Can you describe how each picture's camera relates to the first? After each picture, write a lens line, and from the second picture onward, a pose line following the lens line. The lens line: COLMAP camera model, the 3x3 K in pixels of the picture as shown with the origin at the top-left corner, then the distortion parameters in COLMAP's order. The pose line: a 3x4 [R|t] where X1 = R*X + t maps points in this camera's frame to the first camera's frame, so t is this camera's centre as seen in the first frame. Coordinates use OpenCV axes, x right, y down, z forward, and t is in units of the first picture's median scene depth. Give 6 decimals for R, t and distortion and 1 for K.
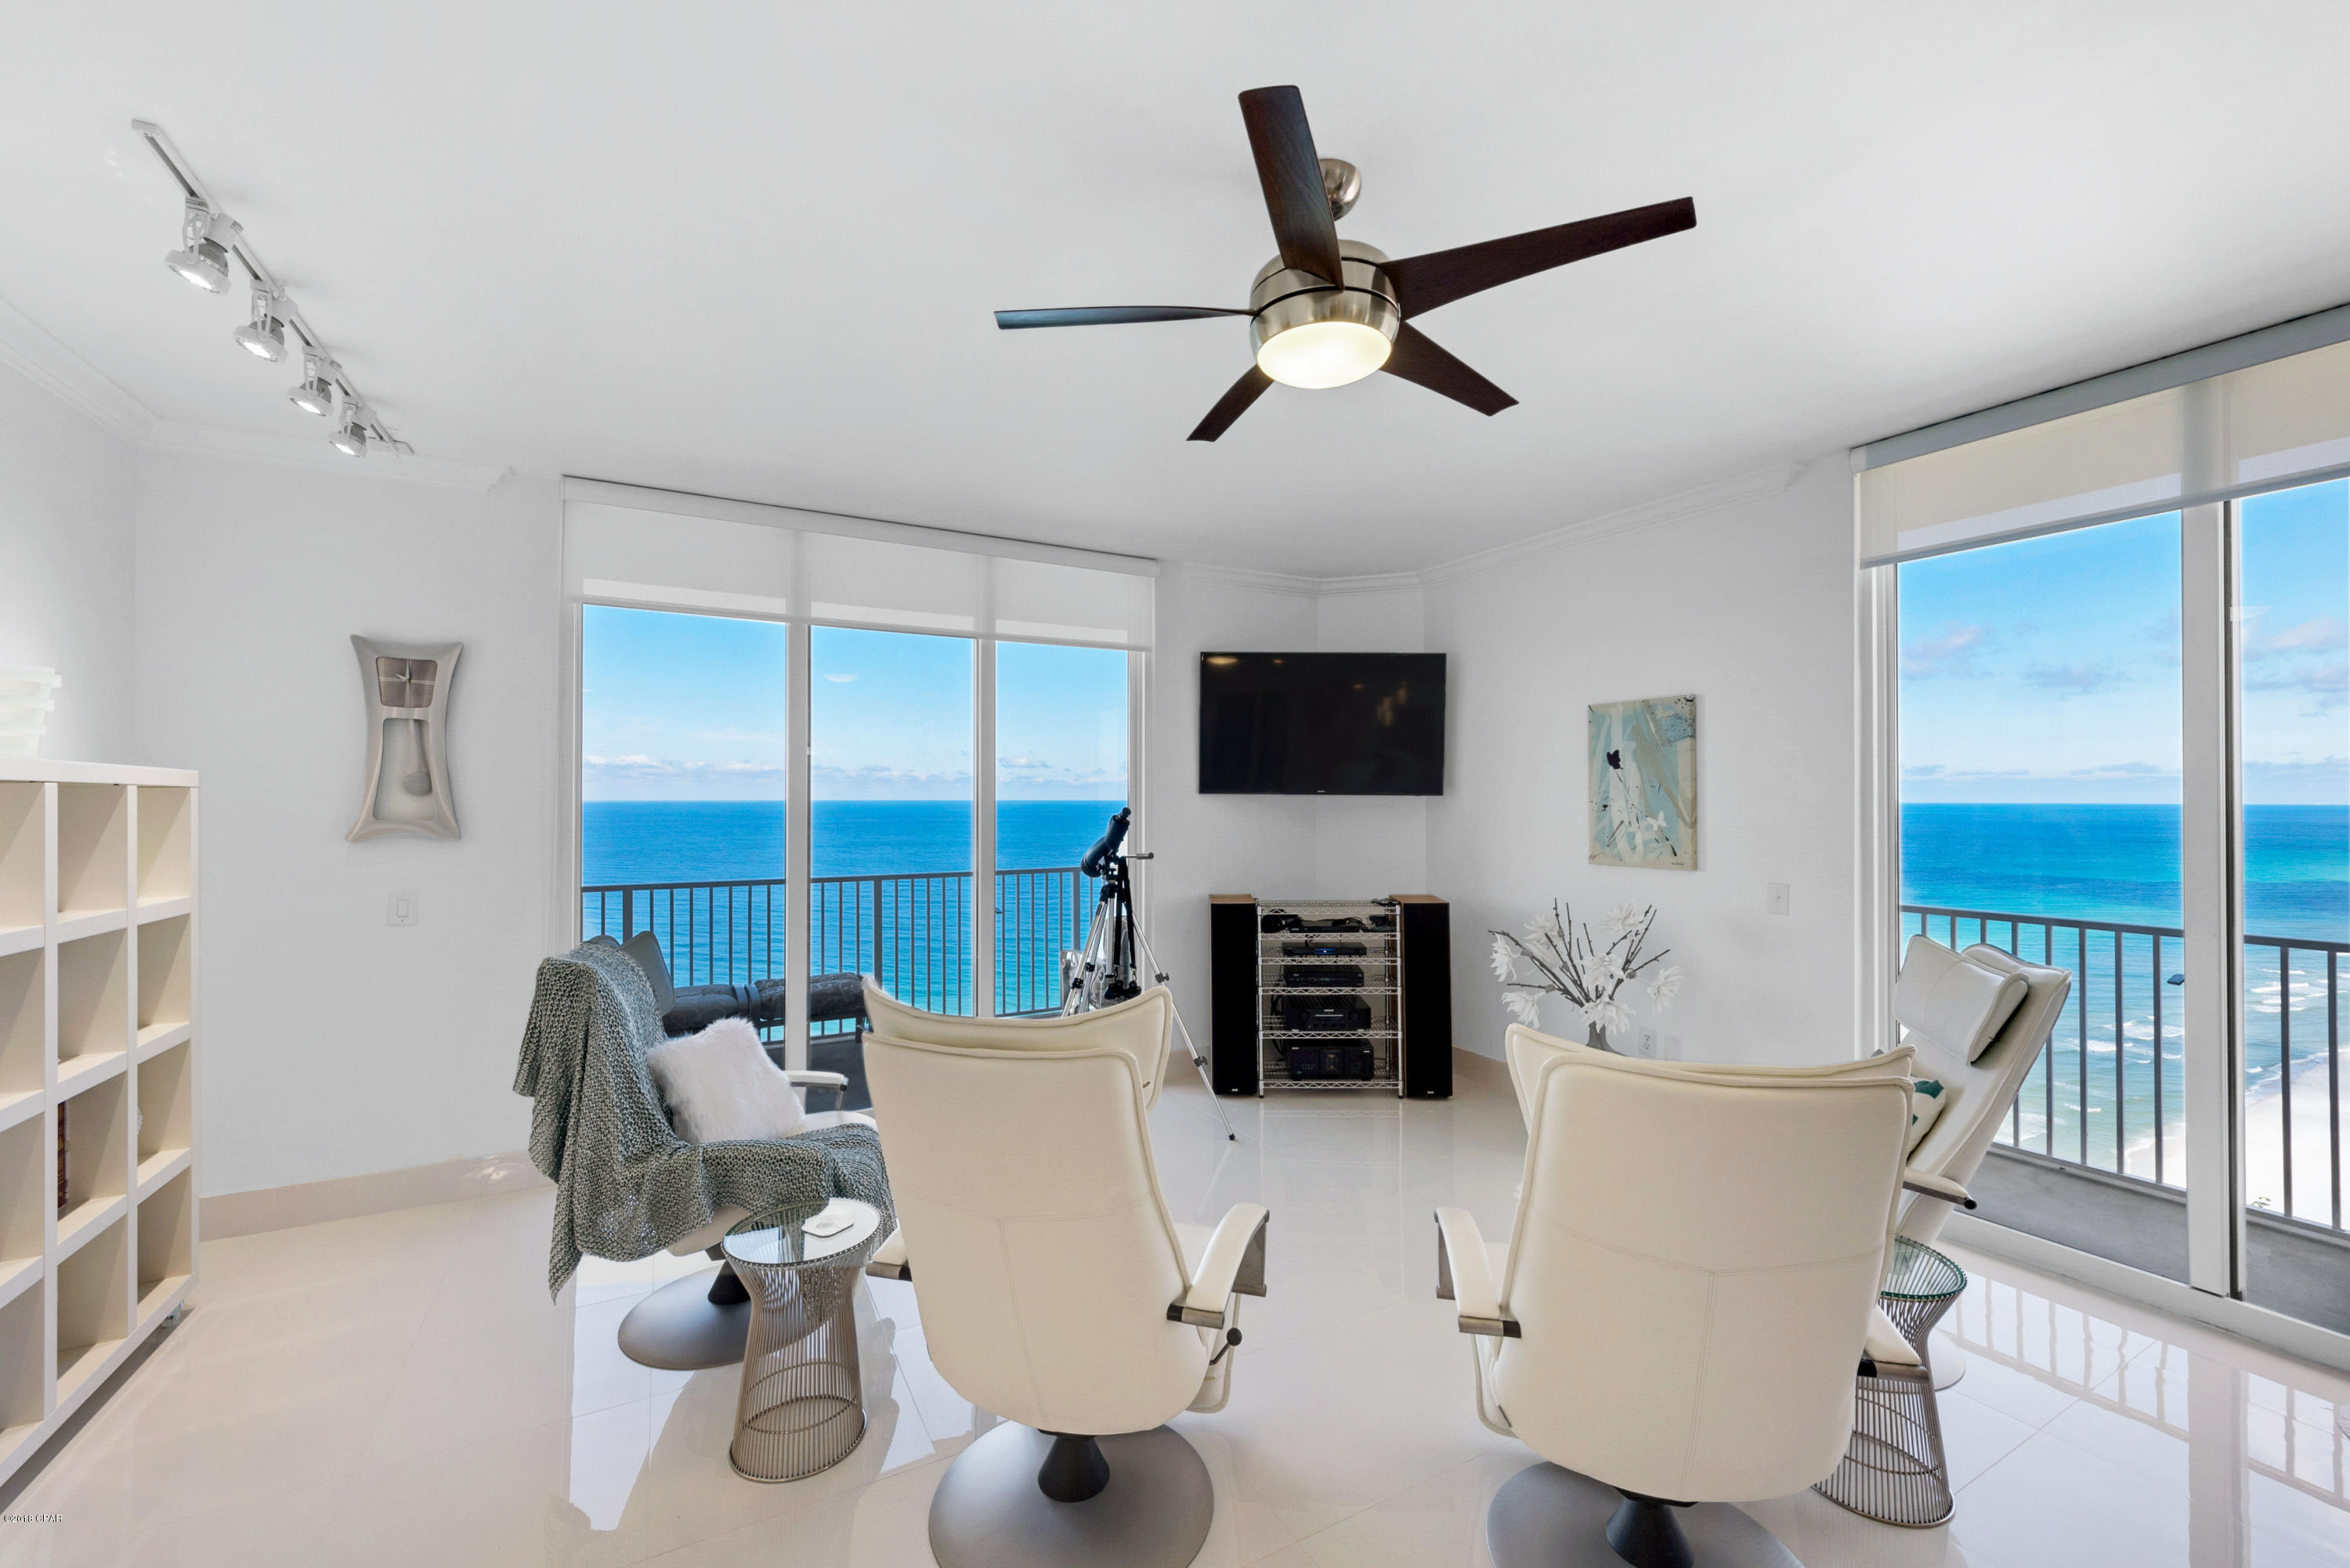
lens RADIAL K [[934.9, 0, 1175.0], [0, 934.9, 784.0], [0, 0, 1]] dist [0.002327, 0.000165]
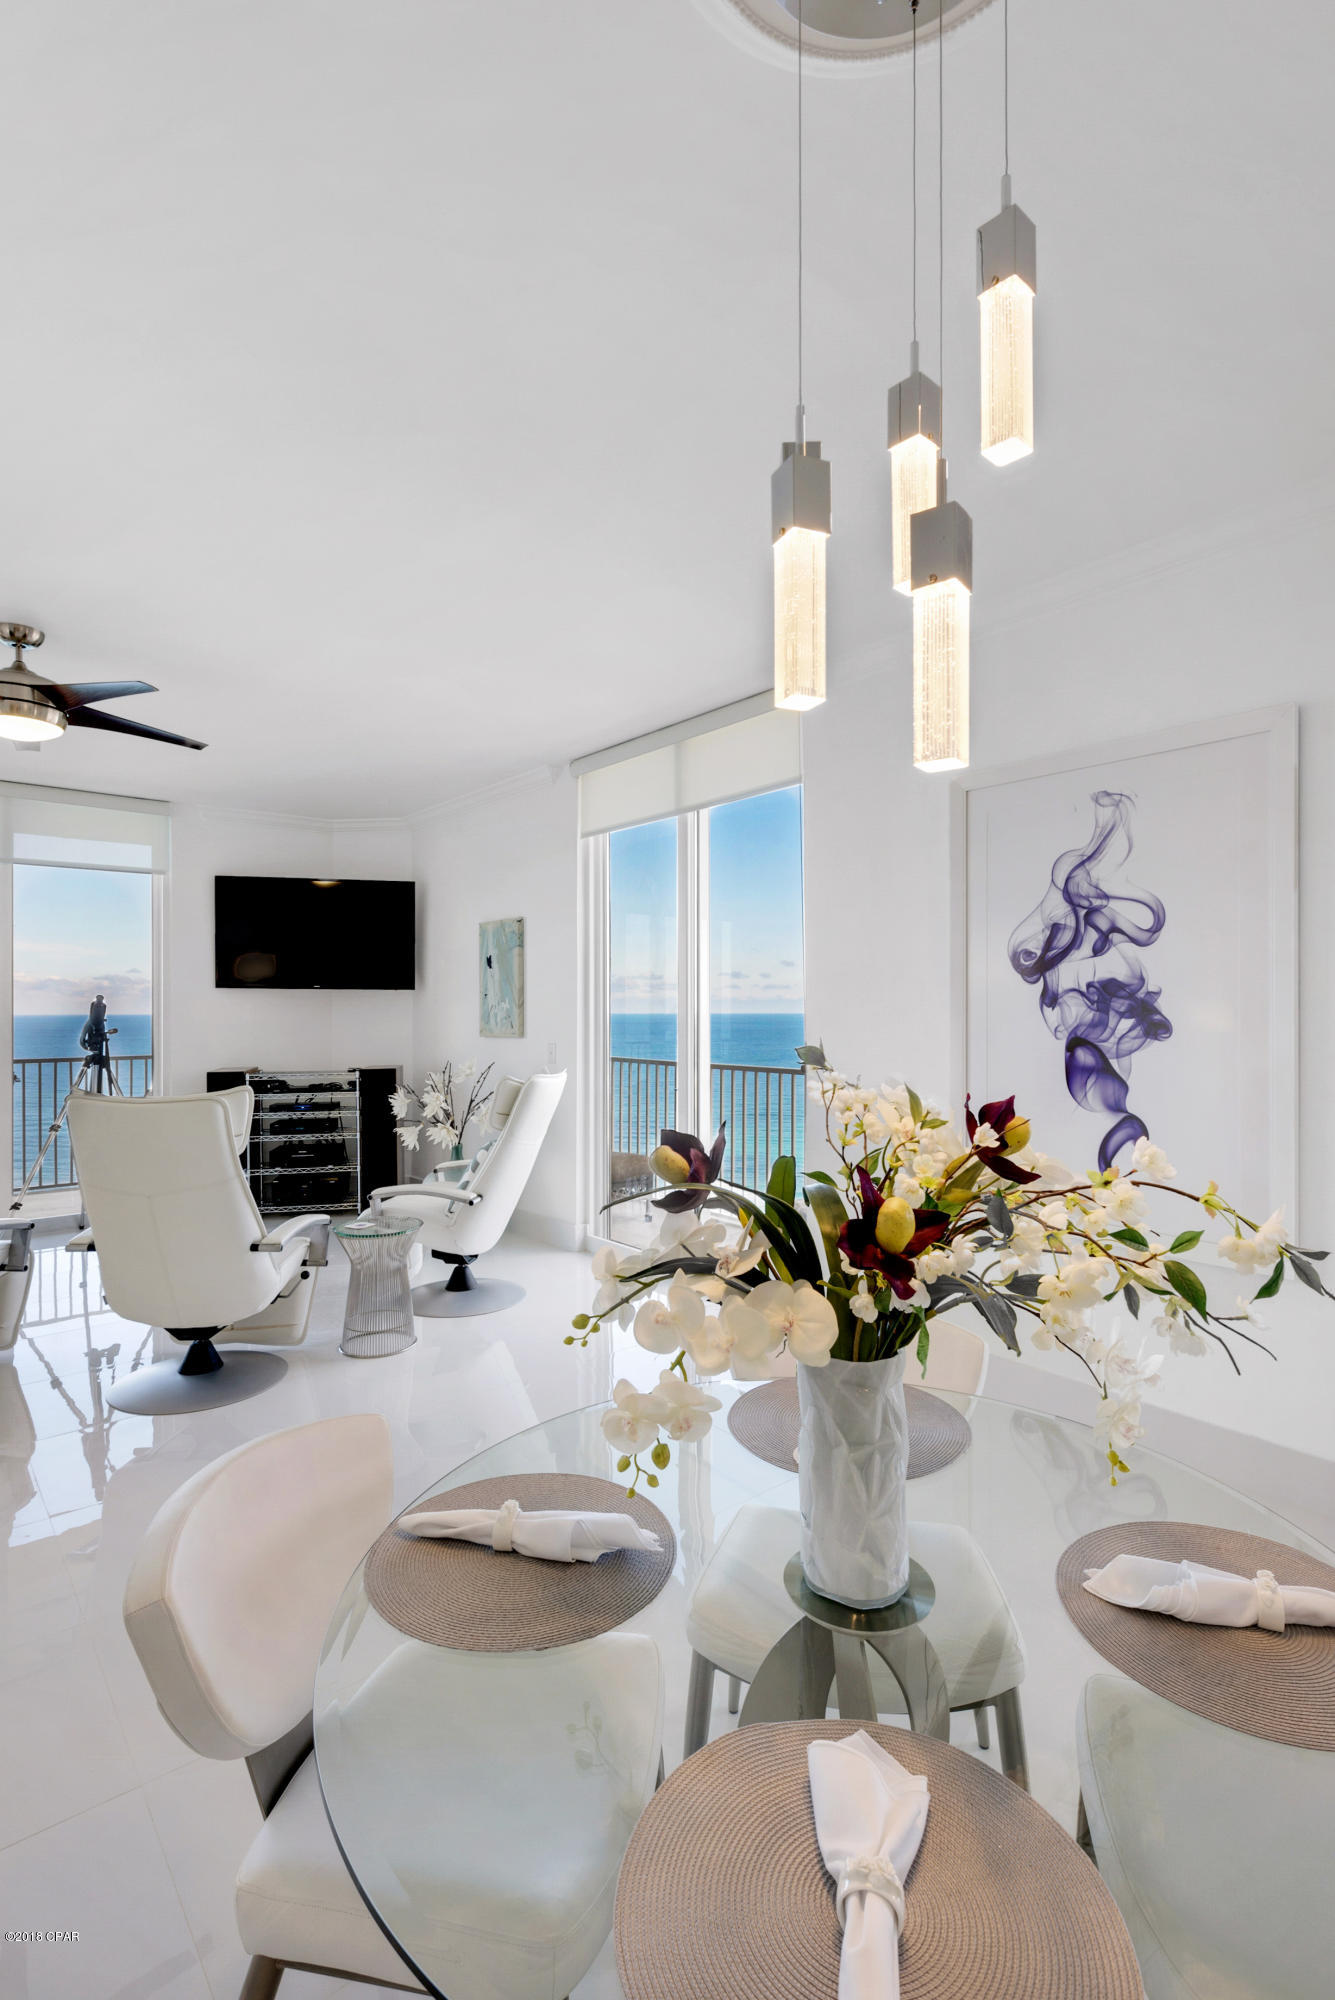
lens RADIAL K [[959.3, 0, 674.0], [0, 959.3, 1006.8], [0, 0, 1]] dist [0.007082, 0.000039]
pose [[0.982099, -0.001478, 0.188360, 0.475488], [-0.000430, 0.999949, 0.010088, 0.026870], [-0.188366, -0.009988, 0.982048, -0.477023]]
